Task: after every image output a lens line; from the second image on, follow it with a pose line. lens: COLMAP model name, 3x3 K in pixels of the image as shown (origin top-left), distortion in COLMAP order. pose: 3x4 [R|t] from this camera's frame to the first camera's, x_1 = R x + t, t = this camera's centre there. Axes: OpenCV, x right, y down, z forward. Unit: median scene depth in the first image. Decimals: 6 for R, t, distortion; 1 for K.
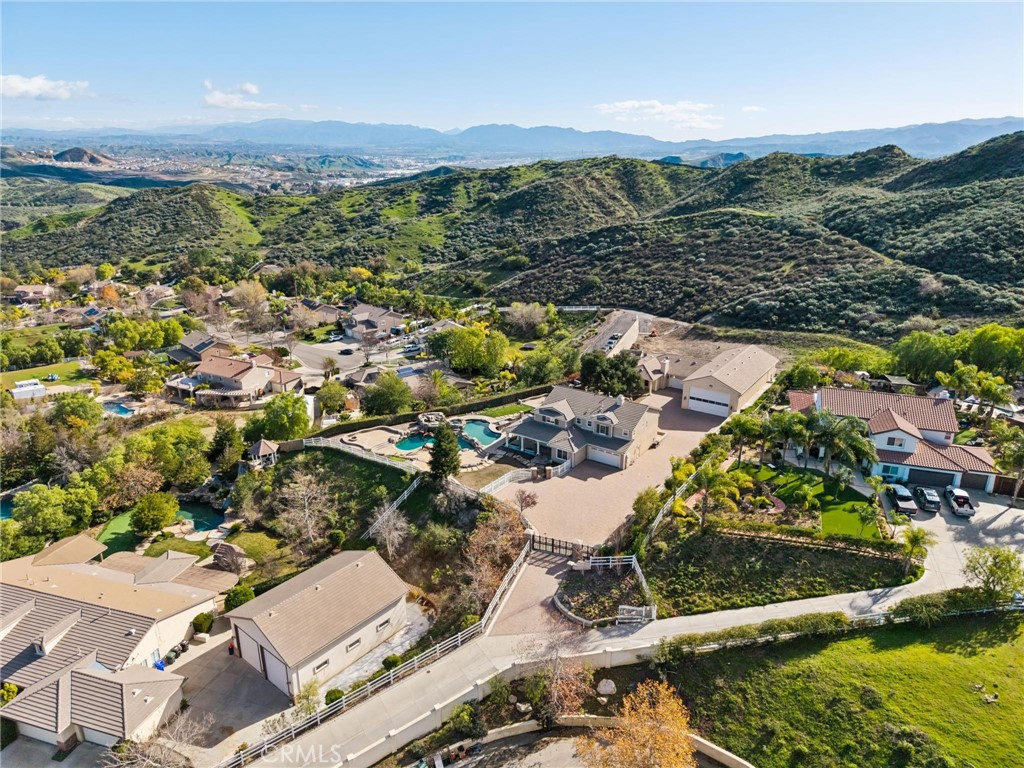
lens RADIAL K [[685.4, 0, 510.3], [0, 685.4, 384.8], [0, 0, 1]] dist [0.023725, -0.029897]
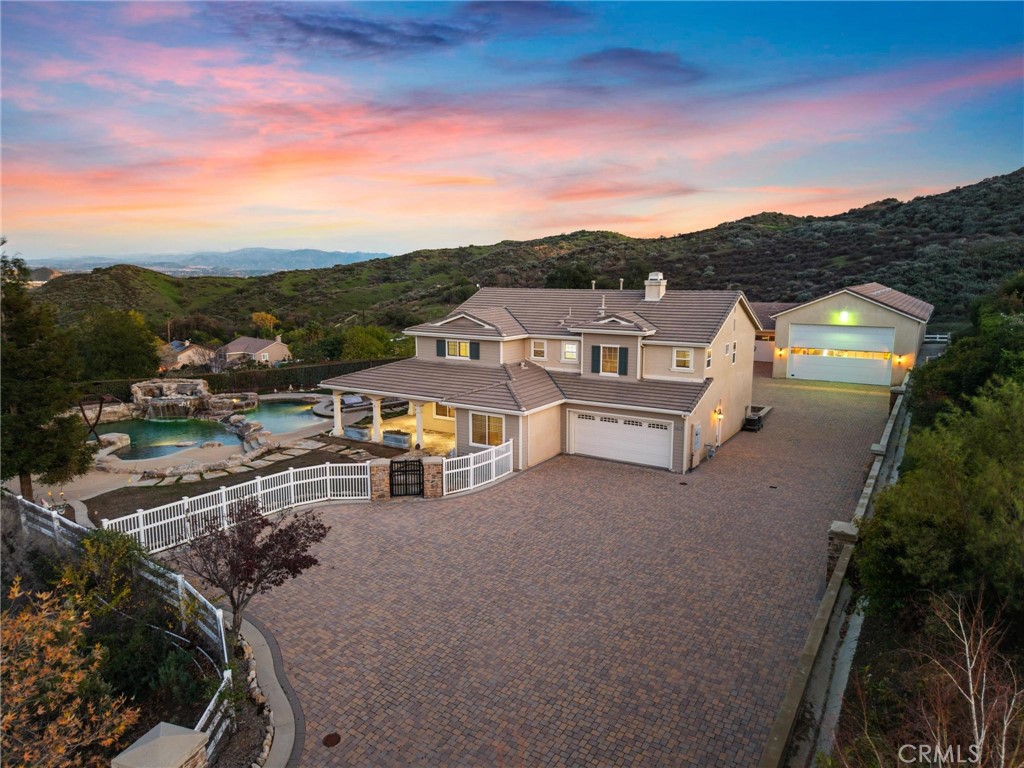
lens RADIAL K [[685.4, 0, 510.3], [0, 685.4, 384.8], [0, 0, 1]] dist [0.023725, -0.029897]
pose [[0.999155, -0.012161, 0.039263, 0.032944], [0.018711, 0.985085, -0.171049, 0.058933], [-0.036597, 0.171640, 0.984480, 0.299318]]
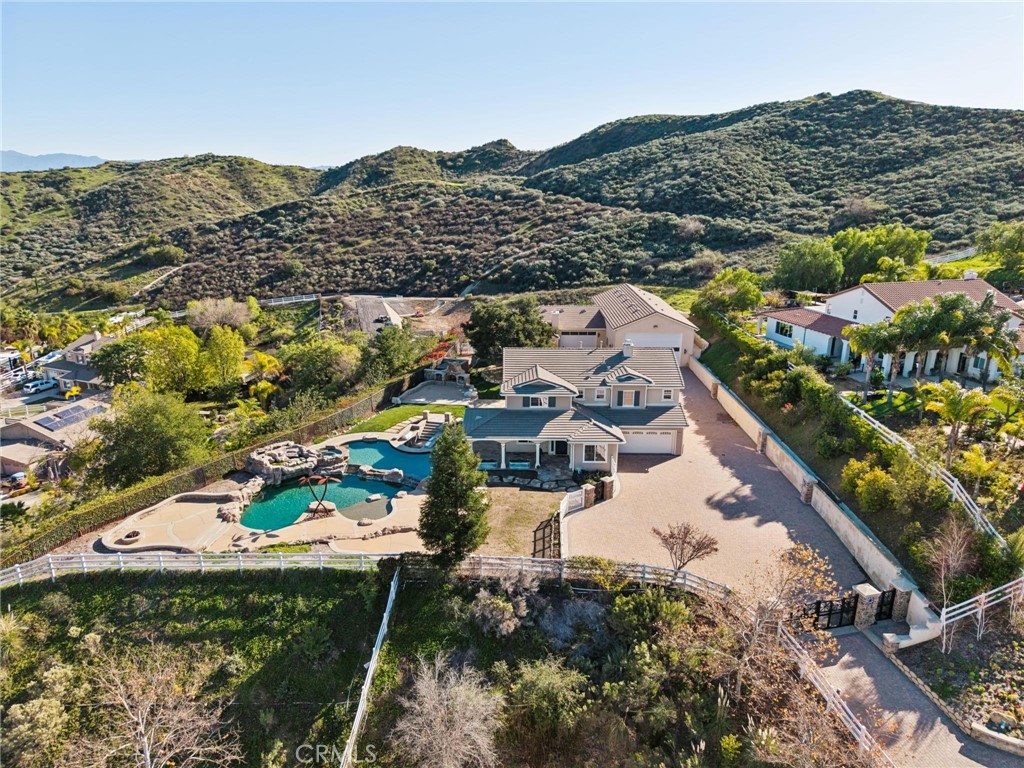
lens RADIAL K [[685.4, 0, 510.3], [0, 685.4, 384.8], [0, 0, 1]] dist [0.023725, -0.029897]
pose [[0.823054, -0.164502, 0.543618, -0.119349], [0.186573, 0.982330, 0.014782, 0.011460], [-0.536444, 0.089258, 0.839202, 0.245747]]
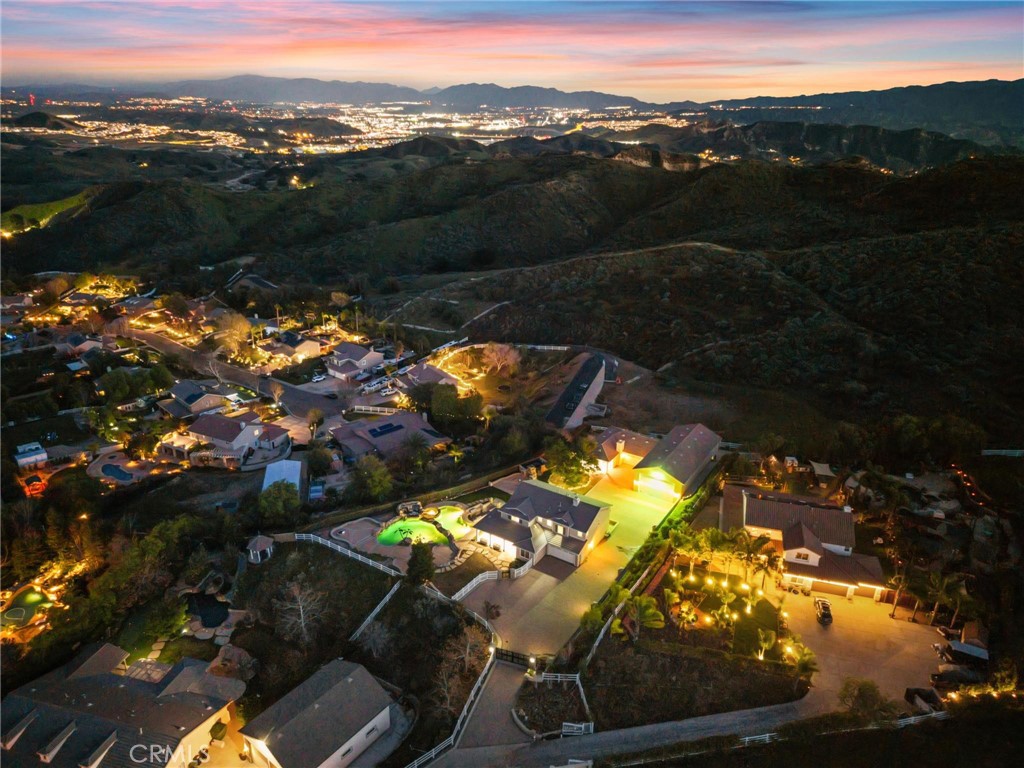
lens RADIAL K [[691.1, 0, 515.8], [0, 691.1, 377.1], [0, 0, 1]] dist [0.064116, -0.091622]
pose [[0.999477, -0.007617, 0.031427, 0.011891], [0.006409, 0.999244, 0.038340, -0.104077], [-0.031696, -0.038119, 0.998770, -0.065613]]
